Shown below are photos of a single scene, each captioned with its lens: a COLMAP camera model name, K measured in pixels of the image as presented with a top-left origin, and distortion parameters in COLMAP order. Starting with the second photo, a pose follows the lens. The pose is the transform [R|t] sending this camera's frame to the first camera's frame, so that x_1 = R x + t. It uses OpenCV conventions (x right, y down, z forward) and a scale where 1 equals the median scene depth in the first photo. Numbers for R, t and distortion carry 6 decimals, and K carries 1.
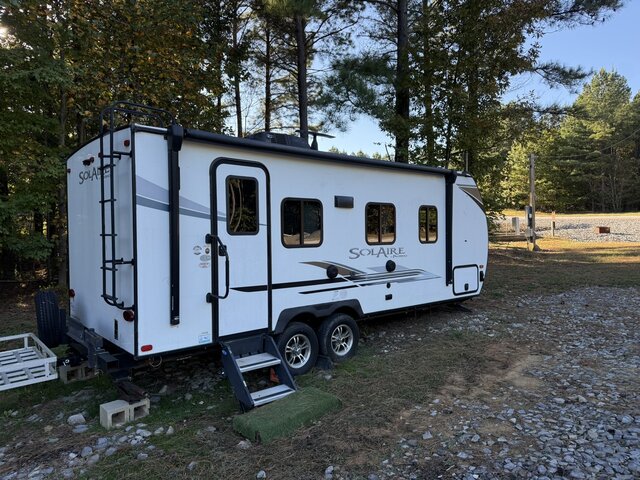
lens RADIAL K [[447.7, 0, 319.9], [0, 447.7, 236.7], [0, 0, 1]] dist [-0.005586, -0.006187]
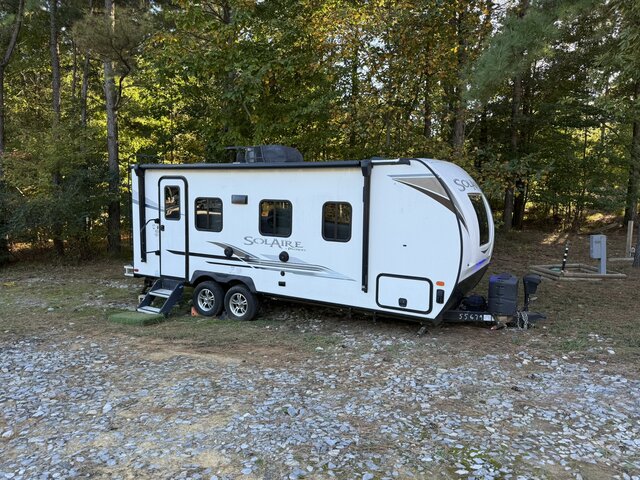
lens RADIAL K [[447.7, 0, 320.2], [0, 447.7, 242.9], [0, 0, 1]] dist [-0.005586, -0.006187]
pose [[0.353710, 0.114156, -0.928363, 1.370184], [-0.034188, 0.993439, 0.109132, -0.104308], [0.934730, -0.006862, 0.355292, 0.779687]]
